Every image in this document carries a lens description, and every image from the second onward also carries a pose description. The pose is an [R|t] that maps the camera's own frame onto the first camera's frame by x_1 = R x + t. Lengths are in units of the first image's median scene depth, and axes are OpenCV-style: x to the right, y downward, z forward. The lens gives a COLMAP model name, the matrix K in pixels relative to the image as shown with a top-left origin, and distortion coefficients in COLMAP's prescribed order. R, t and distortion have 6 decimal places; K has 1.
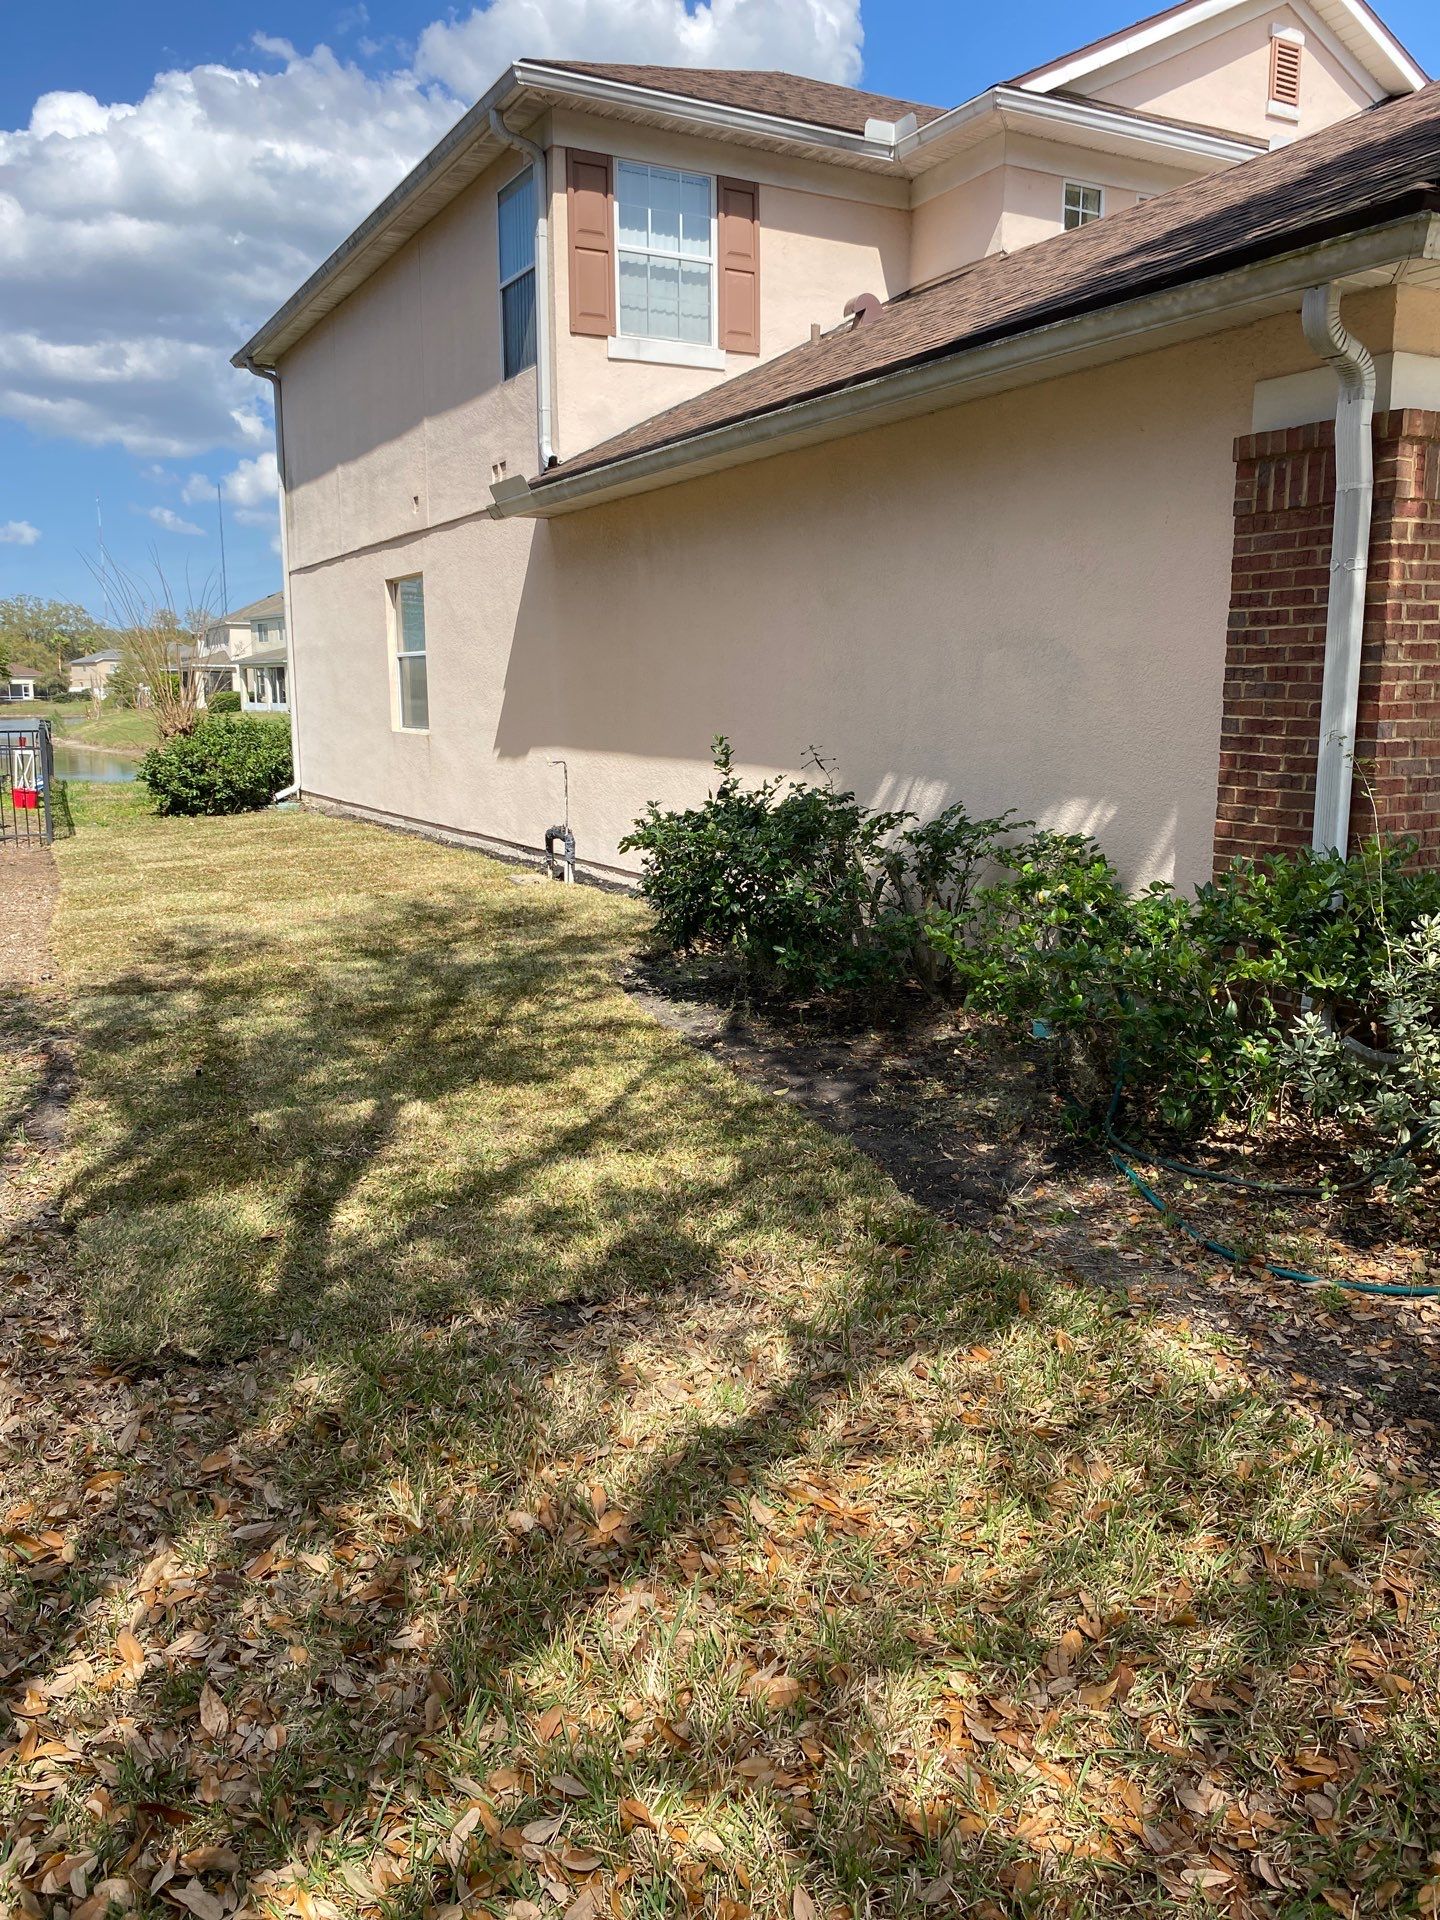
lens RADIAL K [[1473.5, 0, 716.2], [0, 1473.5, 951.5], [0, 0, 1]] dist [0.013560, -0.022767]
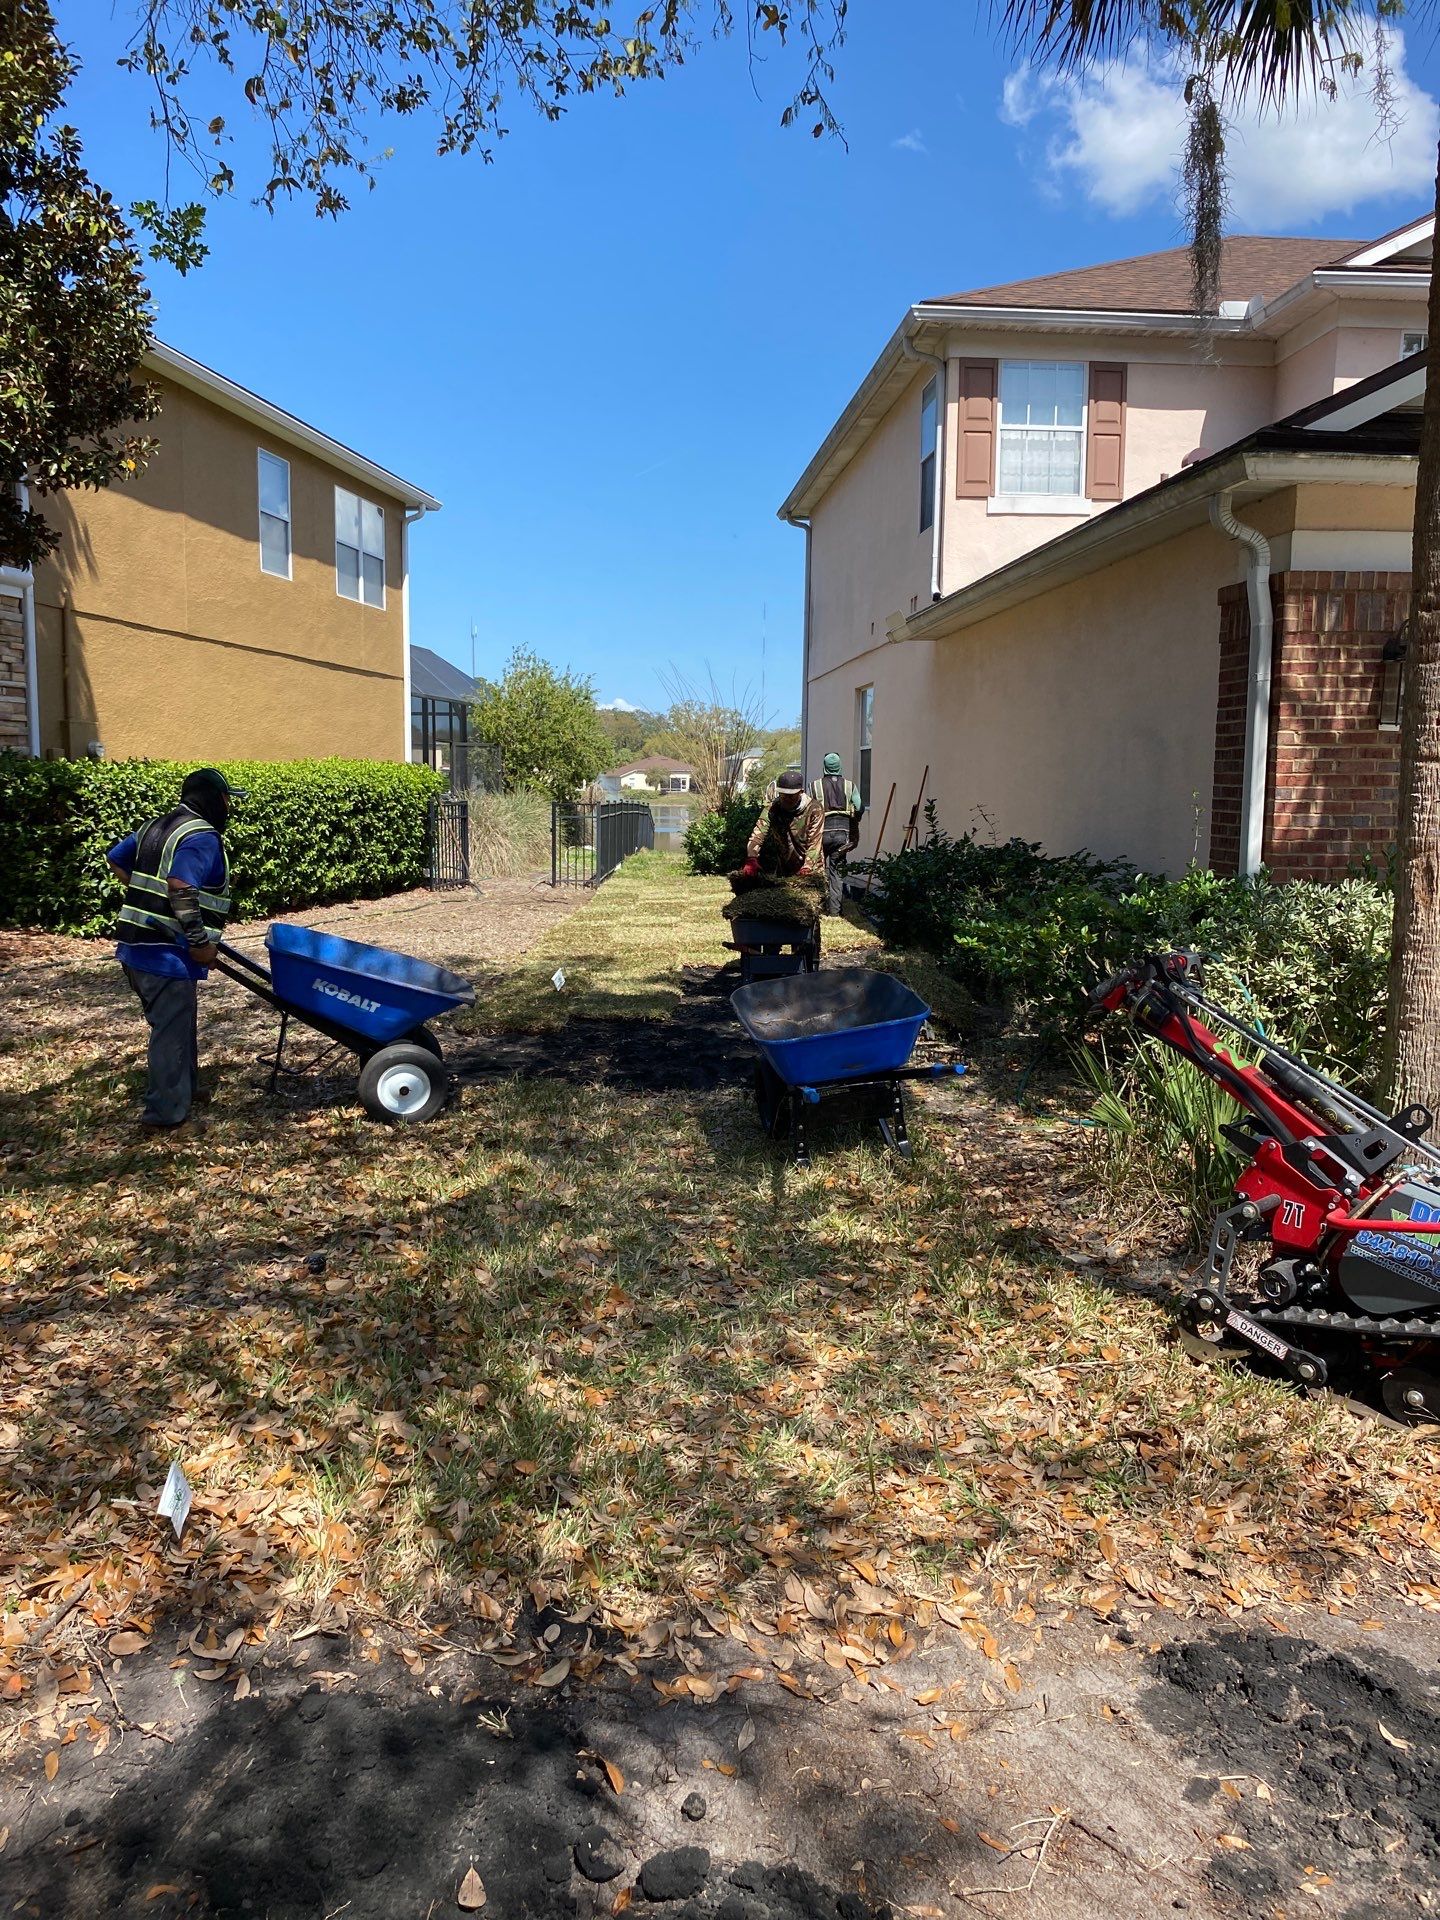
lens RADIAL K [[1473.5, 0, 705.2], [0, 1473.5, 981.8], [0, 0, 1]] dist [0.013560, -0.022767]
pose [[0.911515, 0.061682, -0.406614, 0.242124], [-0.079516, 0.996465, -0.027093, 0.051945], [0.403506, 0.057028, 0.913198, -0.230926]]
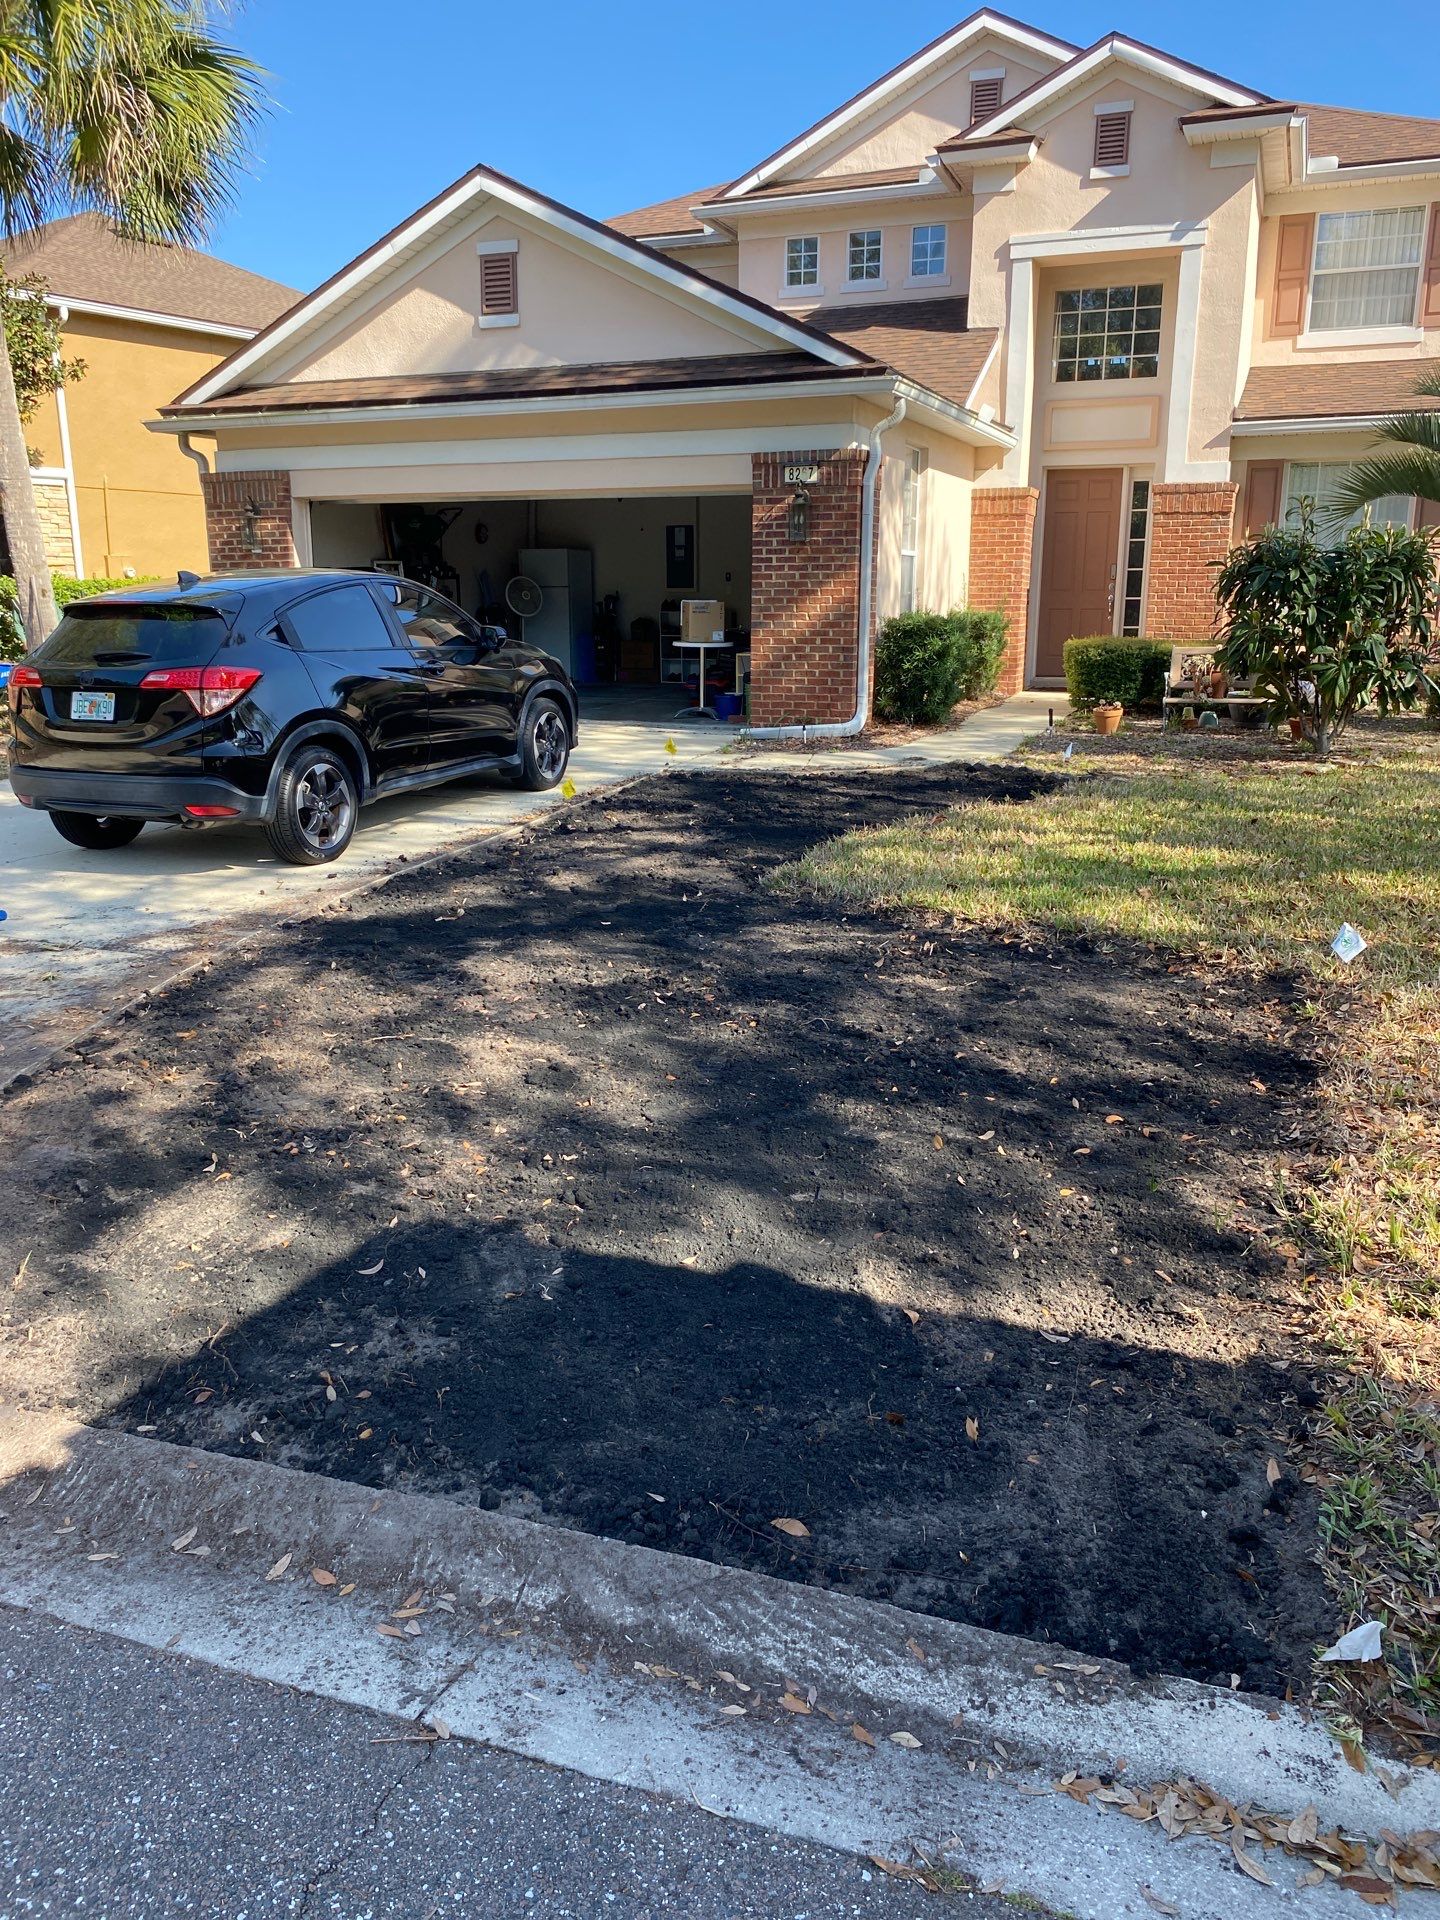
lens RADIAL K [[1473.5, 0, 689.8], [0, 1473.5, 978.9], [0, 0, 1]] dist [0.013560, -0.022767]
pose [[0.637310, 0.192782, -0.746104, 1.498235], [-0.132659, 0.981194, 0.140211, 0.034992], [0.759103, 0.009620, 0.650900, -0.074561]]
